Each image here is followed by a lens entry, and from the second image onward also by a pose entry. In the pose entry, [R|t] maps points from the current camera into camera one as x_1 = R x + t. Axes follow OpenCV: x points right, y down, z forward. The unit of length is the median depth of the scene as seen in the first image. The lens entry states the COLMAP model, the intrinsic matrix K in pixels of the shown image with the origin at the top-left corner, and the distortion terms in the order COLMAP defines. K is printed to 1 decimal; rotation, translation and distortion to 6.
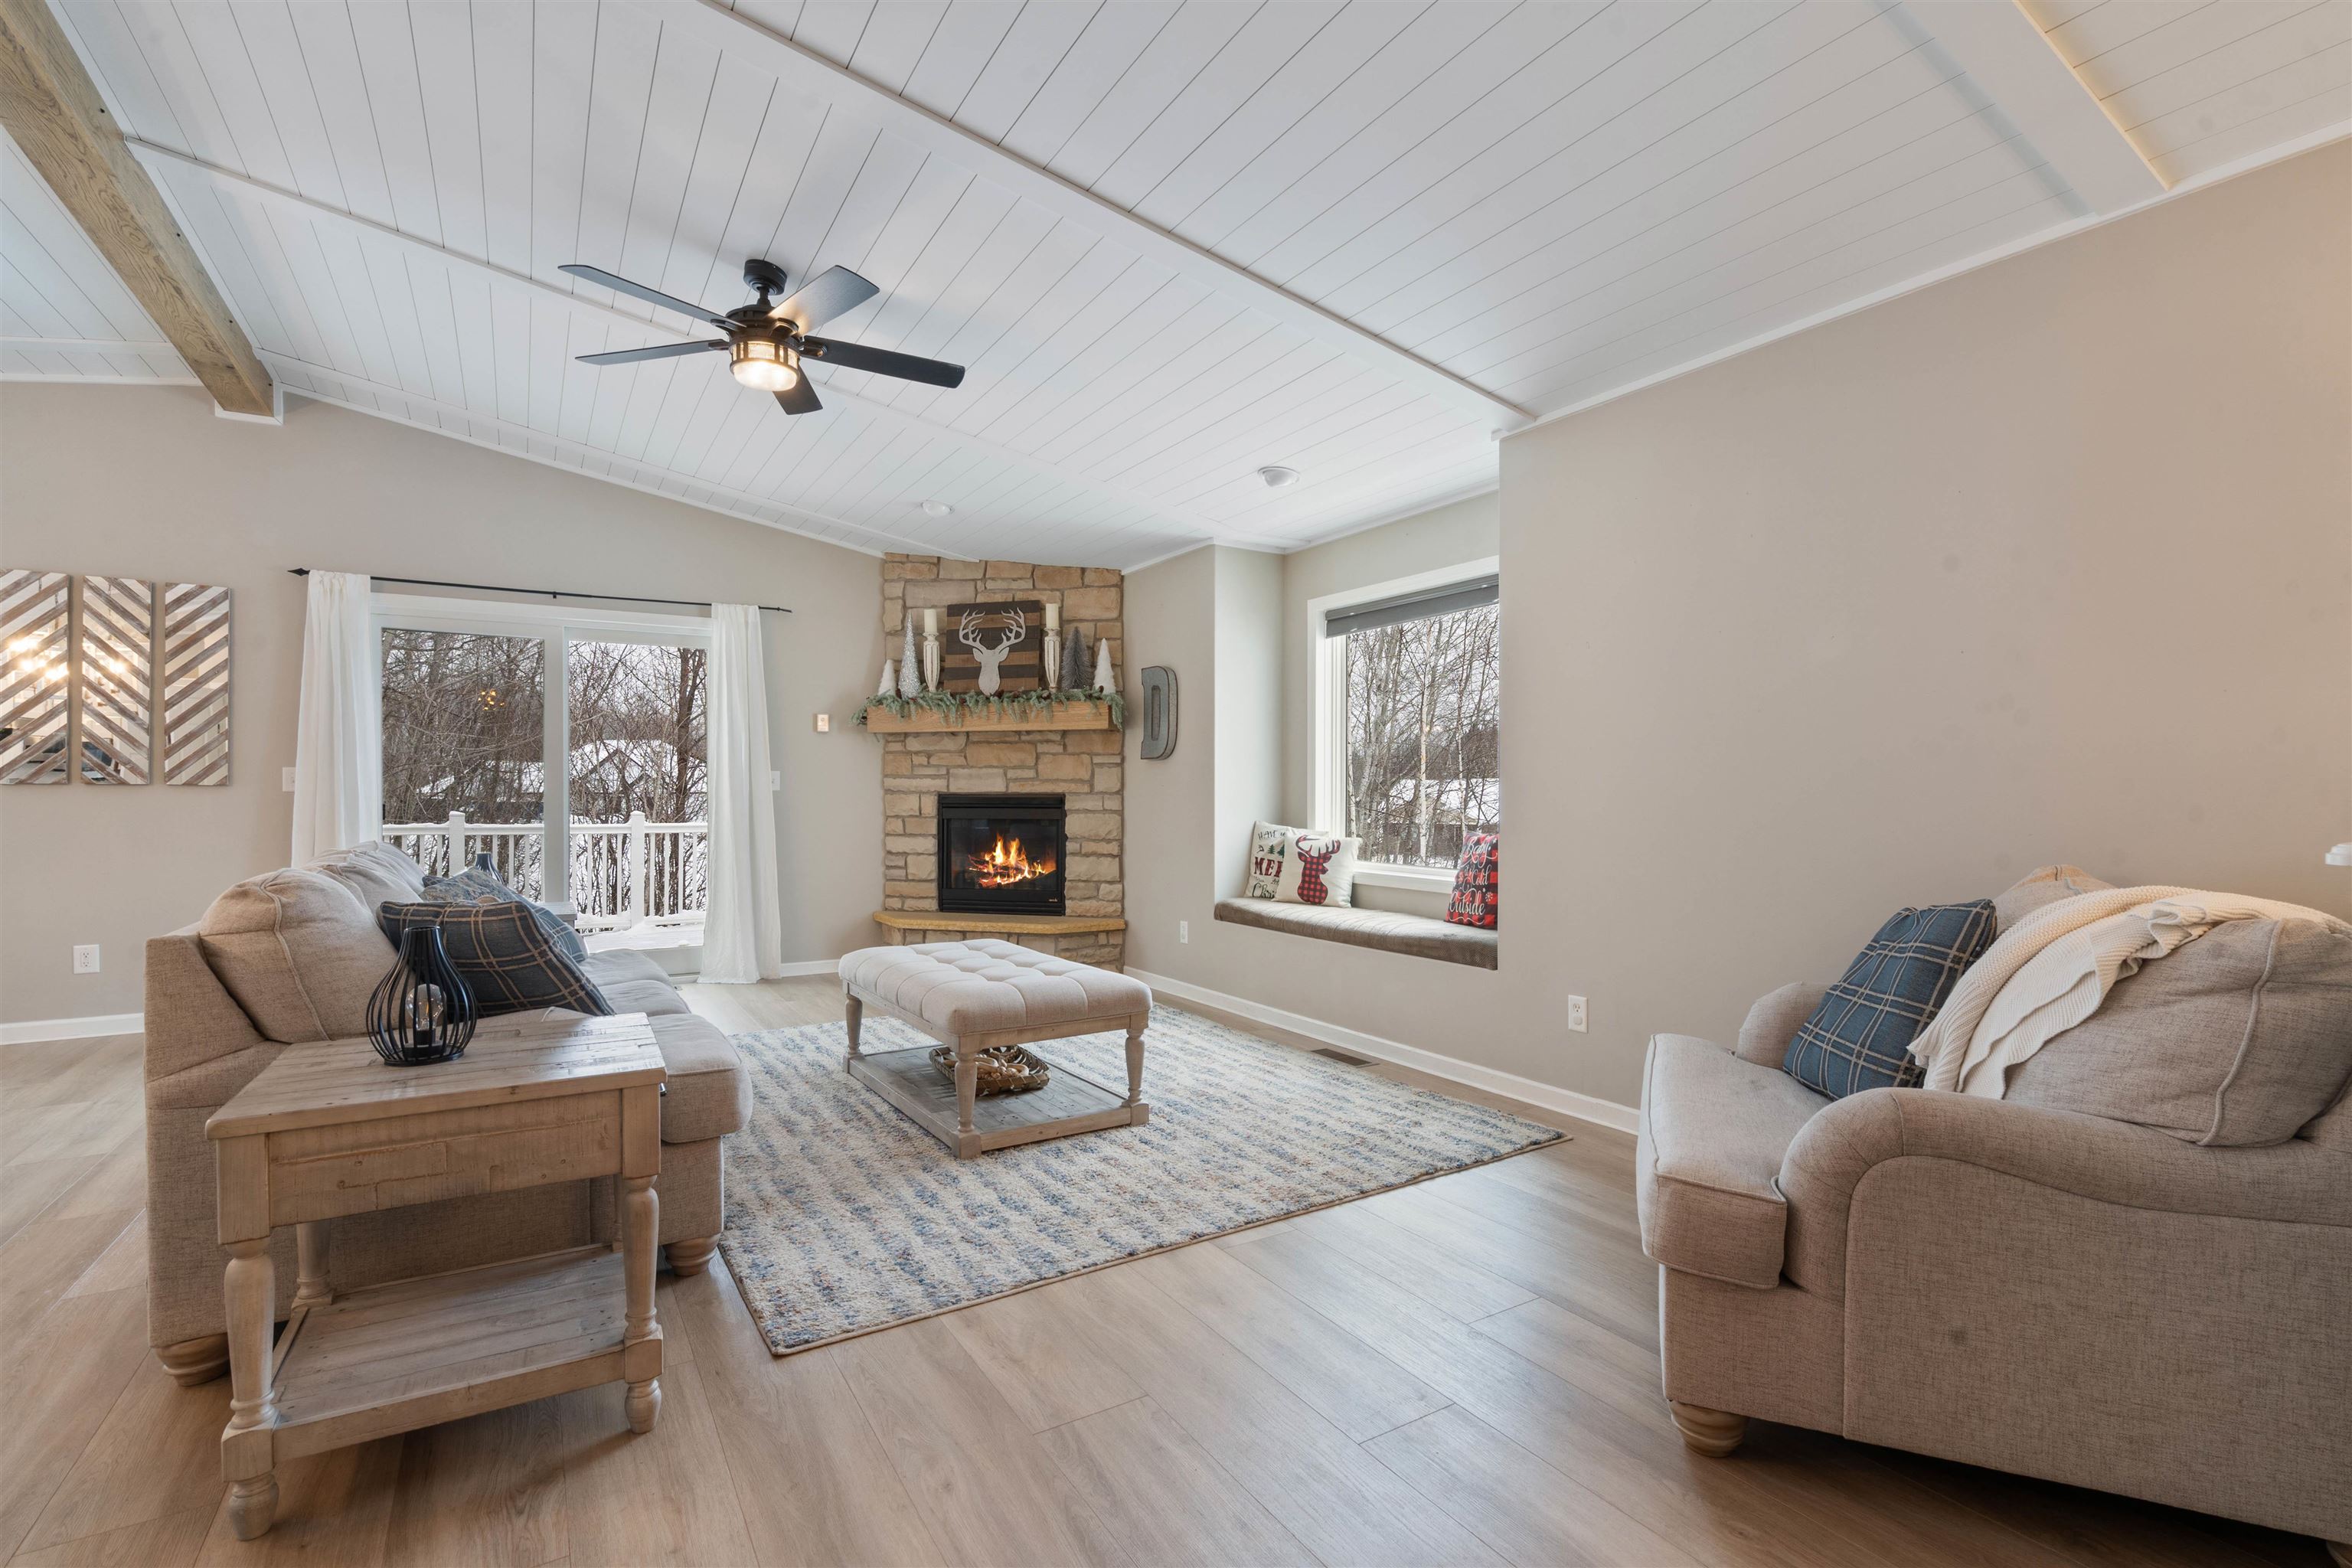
lens RADIAL K [[1068.3, 0, 1185.3], [0, 1068.3, 806.4], [0, 0, 1]] dist [-0.002681, 0.001219]
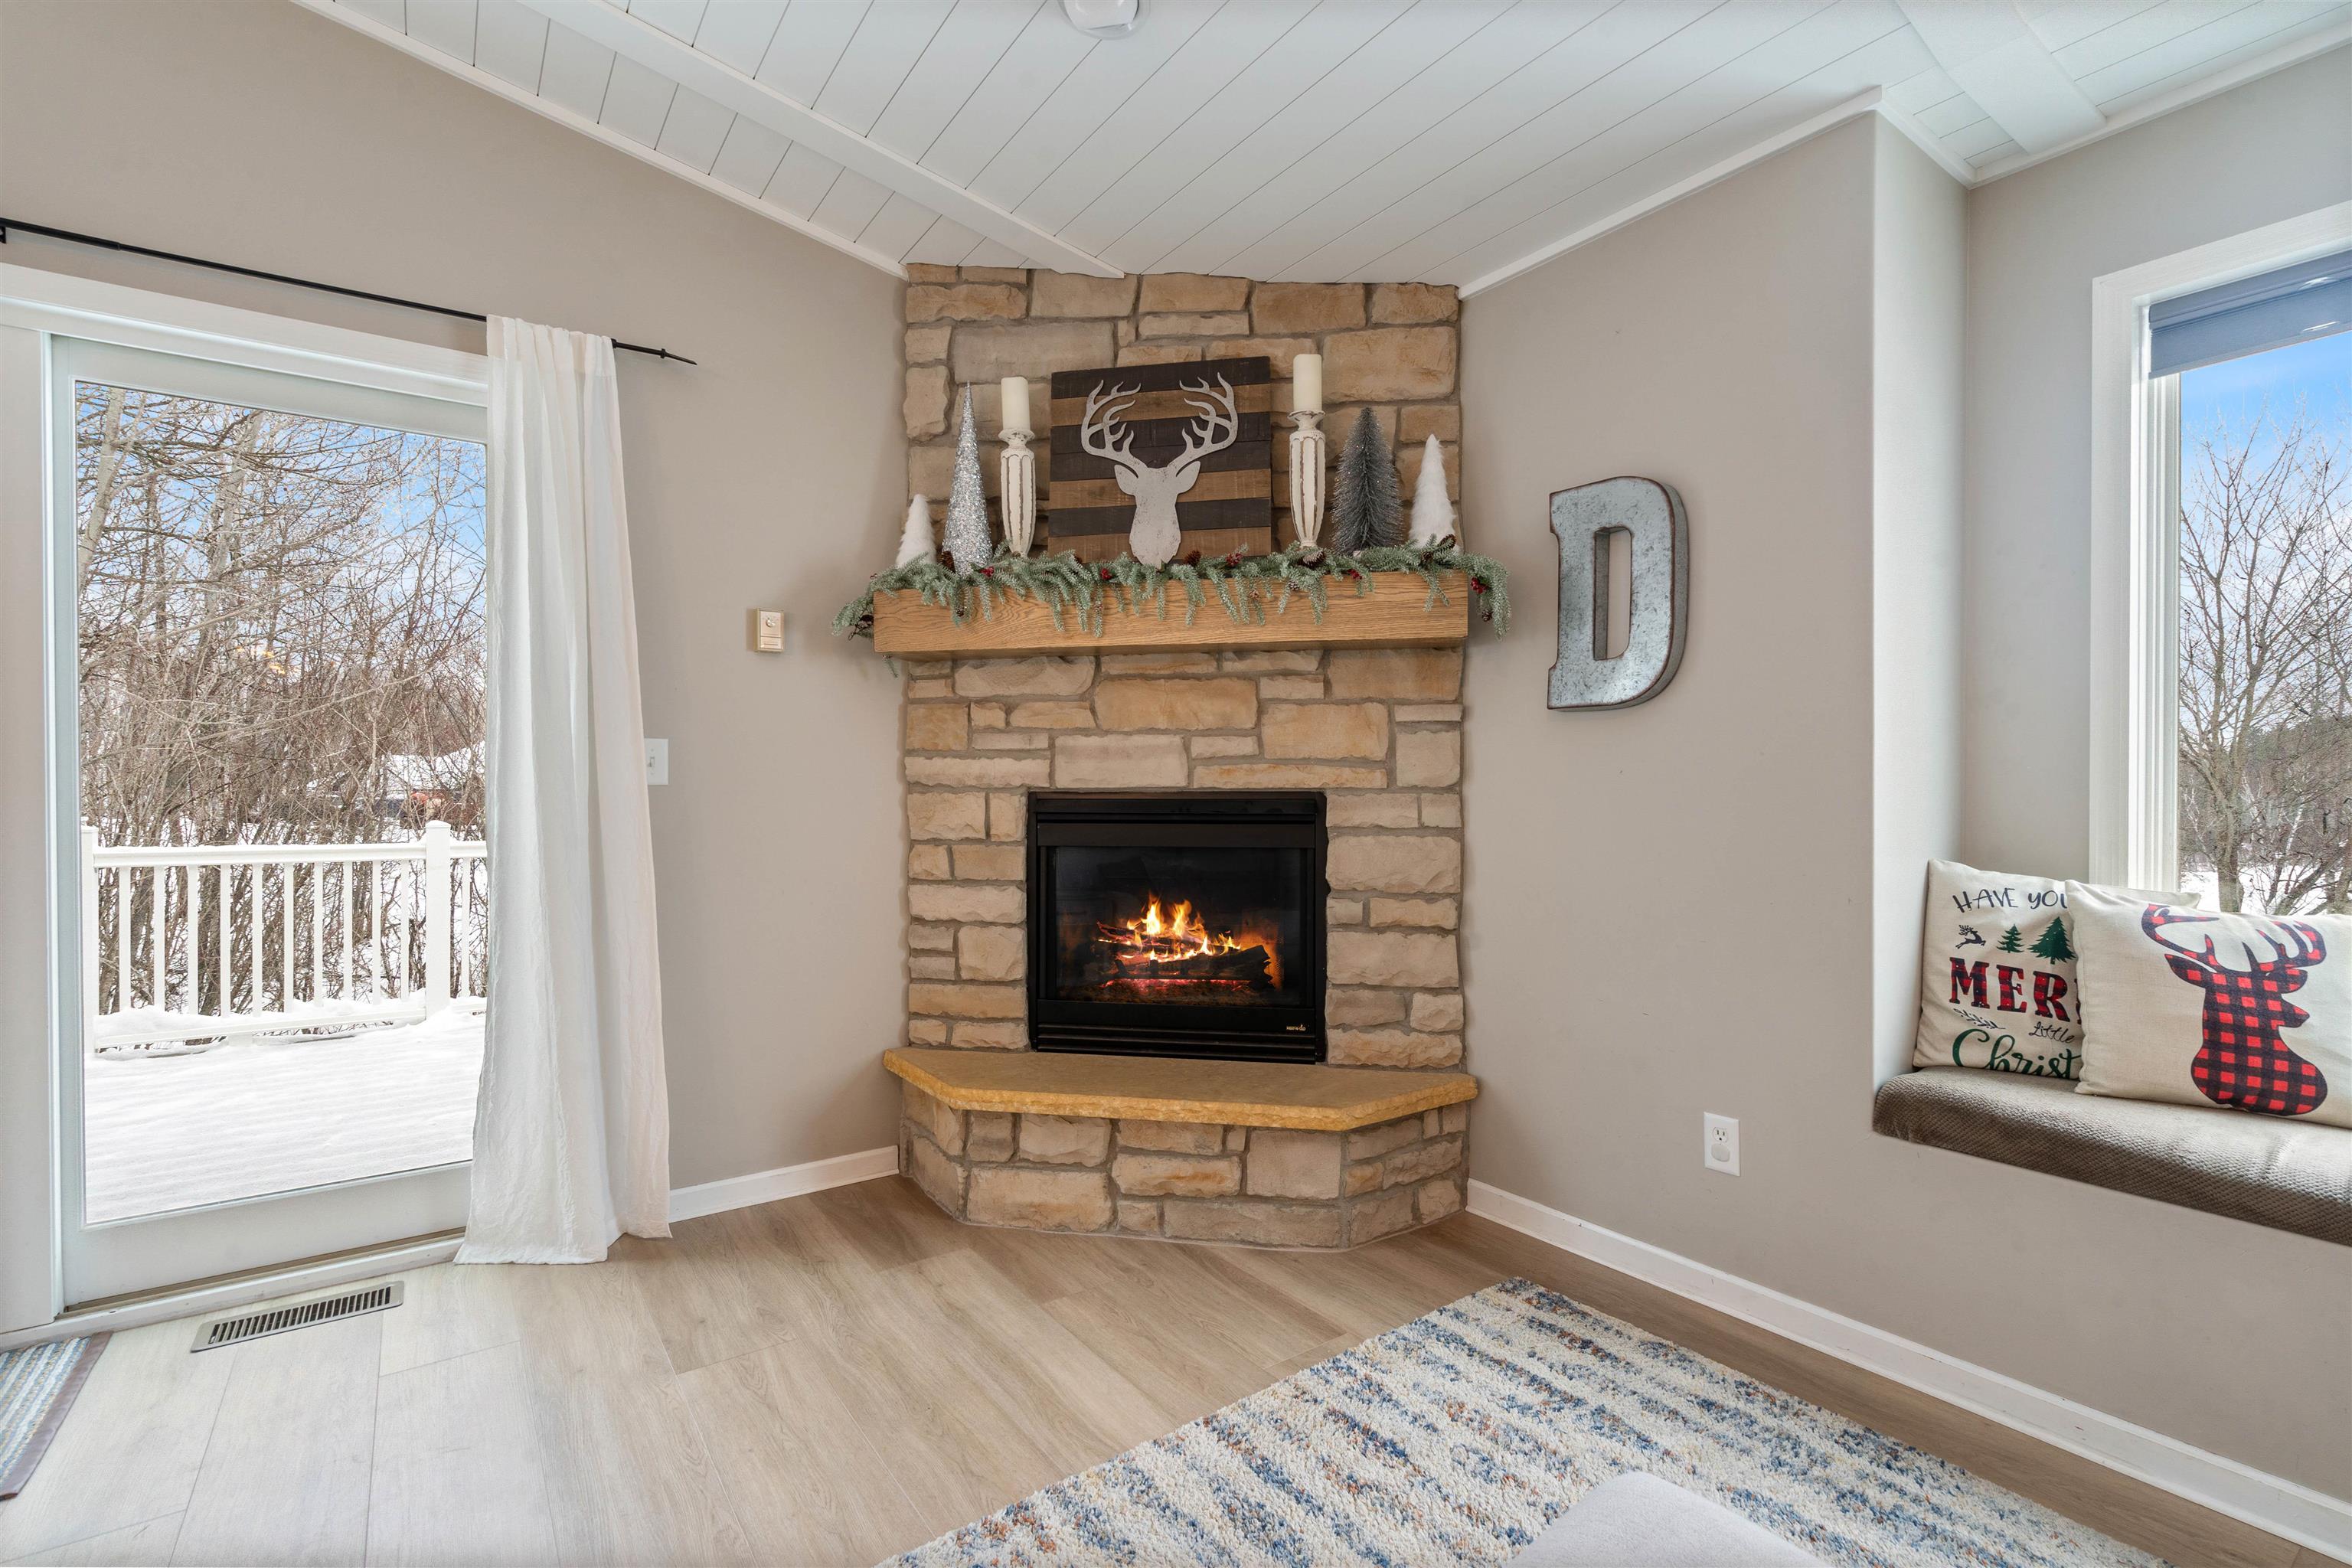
lens RADIAL K [[1068.3, 0, 1190.3], [0, 1068.3, 789.0], [0, 0, 1]] dist [-0.002681, 0.001219]
pose [[0.997711, -0.003647, 0.067529, -0.198871], [0.004204, 0.999958, -0.008113, -0.009137], [-0.067496, 0.008378, 0.997684, 0.556956]]
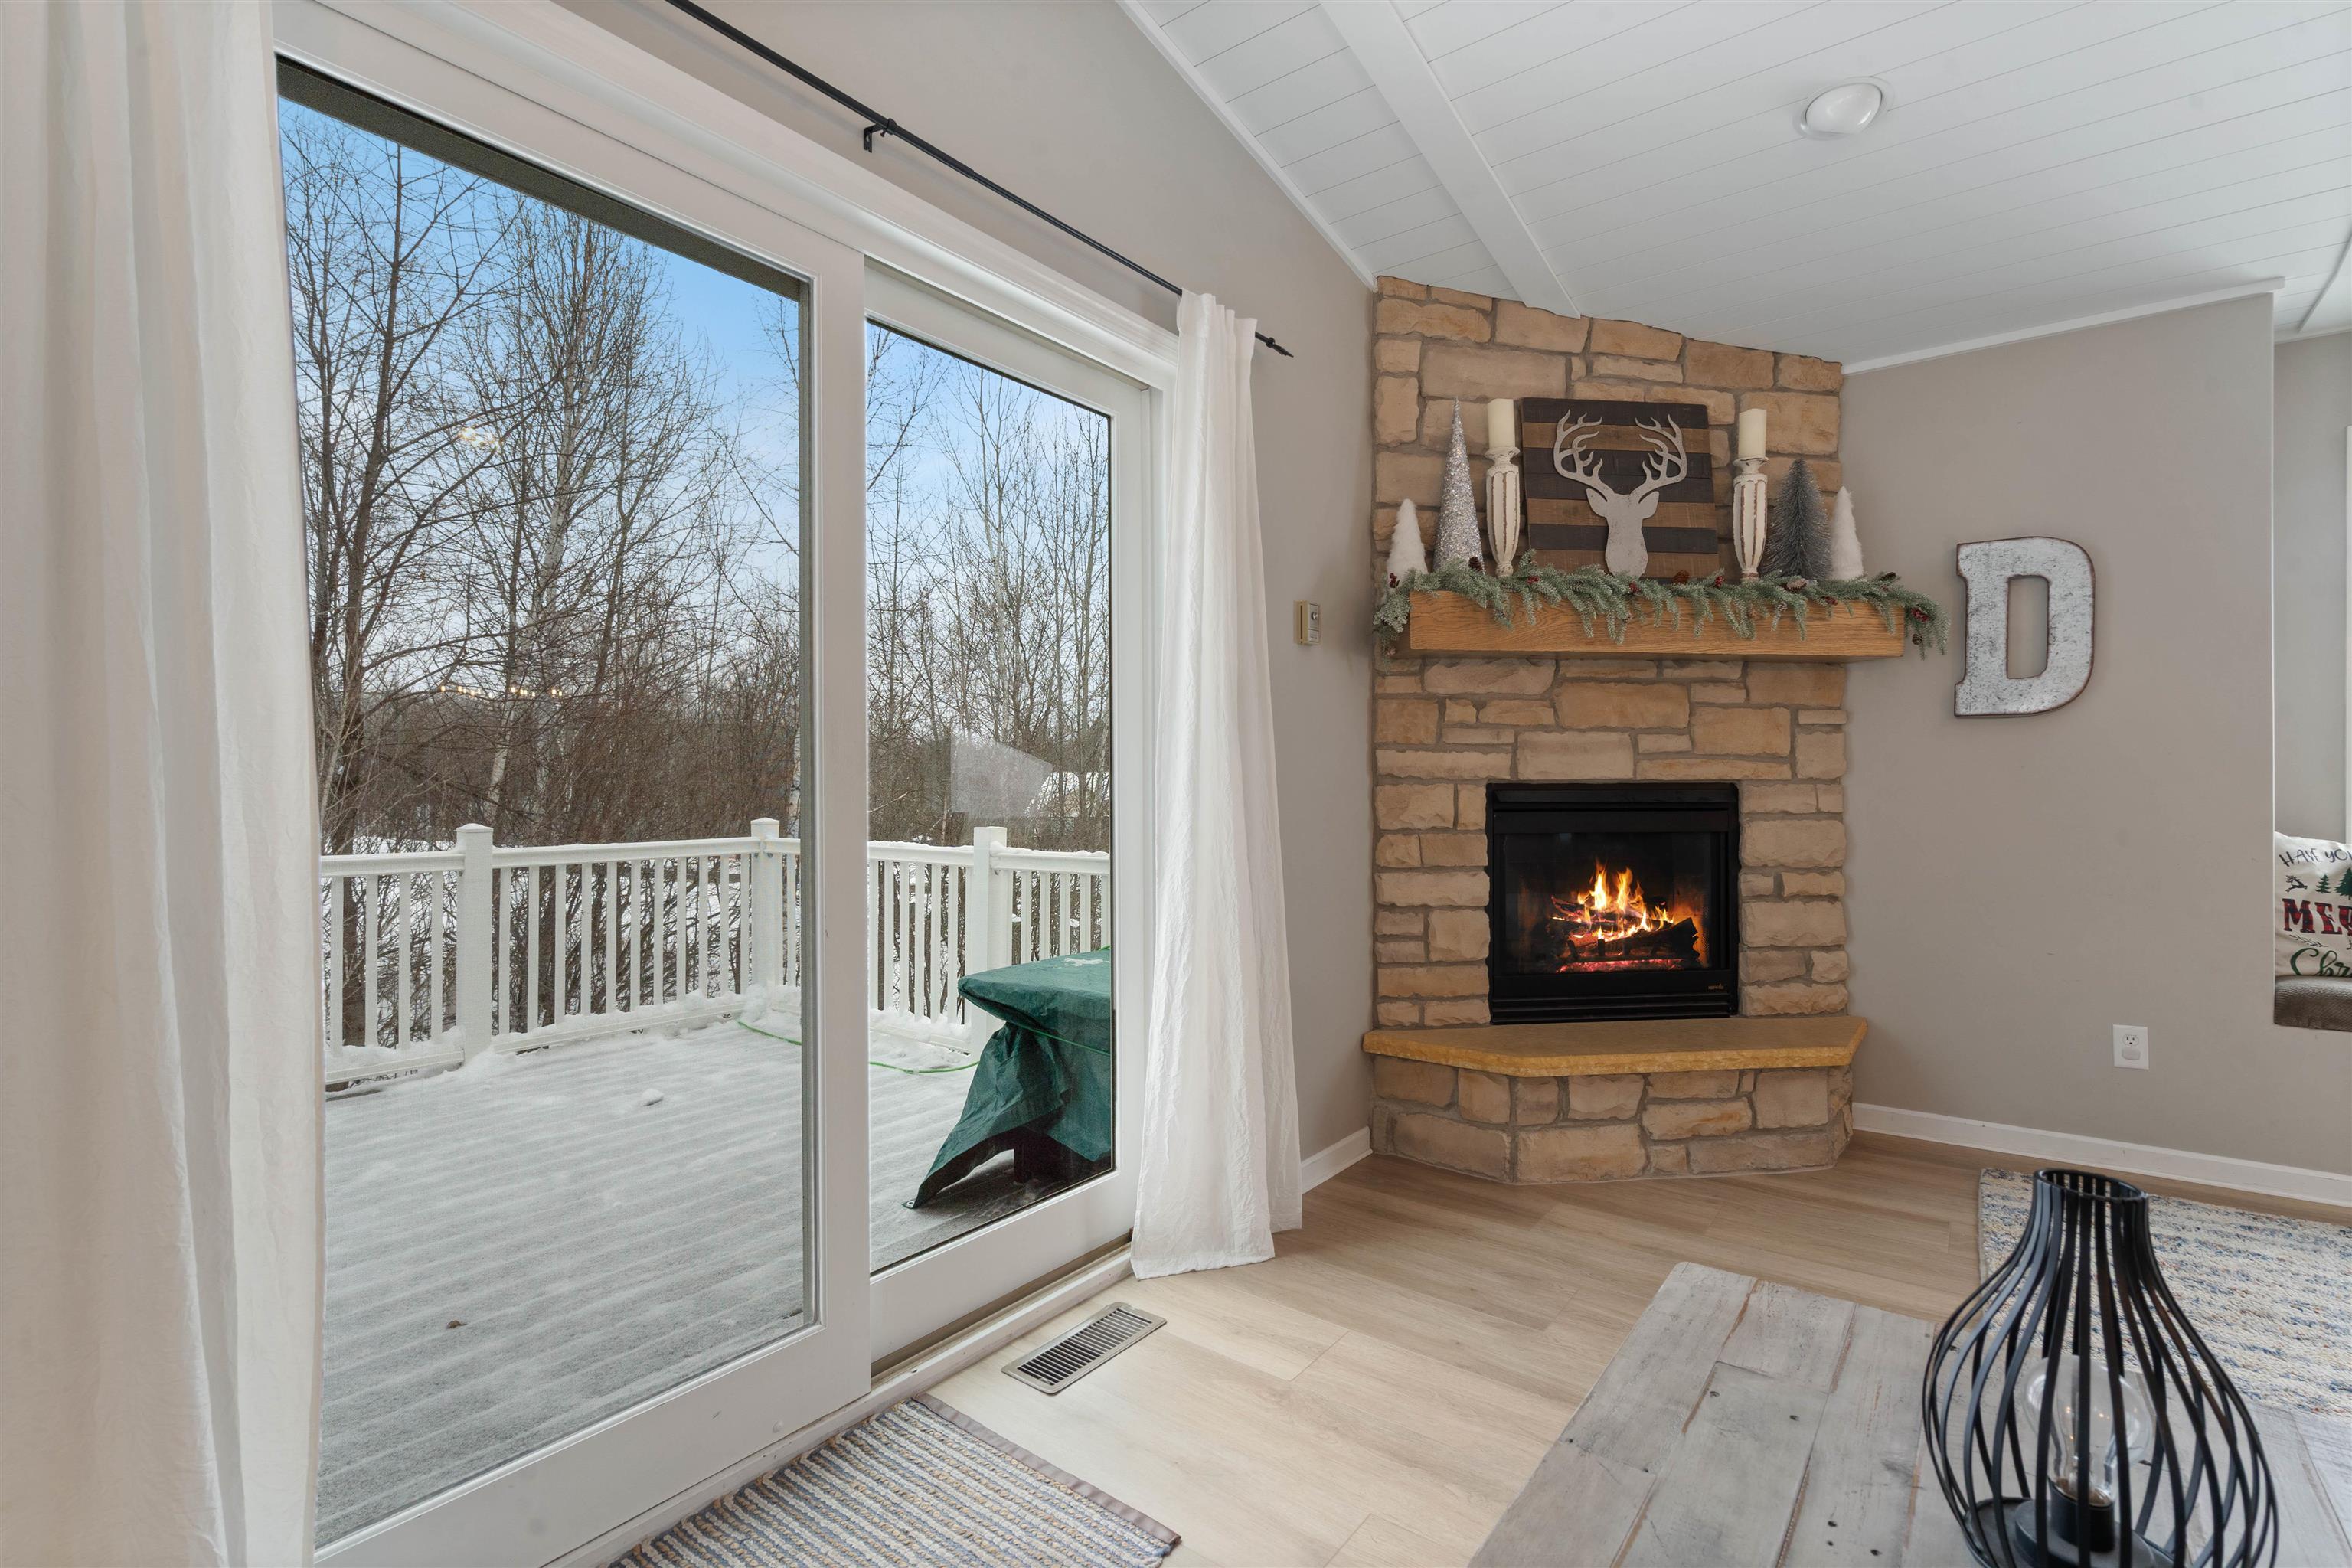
lens RADIAL K [[1068.3, 0, 1200.6], [0, 1068.3, 785.5], [0, 0, 1]] dist [-0.002681, 0.001219]
pose [[0.930410, -0.004848, 0.366487, -0.549138], [0.008441, 0.999931, -0.008204, -0.008112], [-0.366422, 0.010727, 0.930387, 0.610781]]
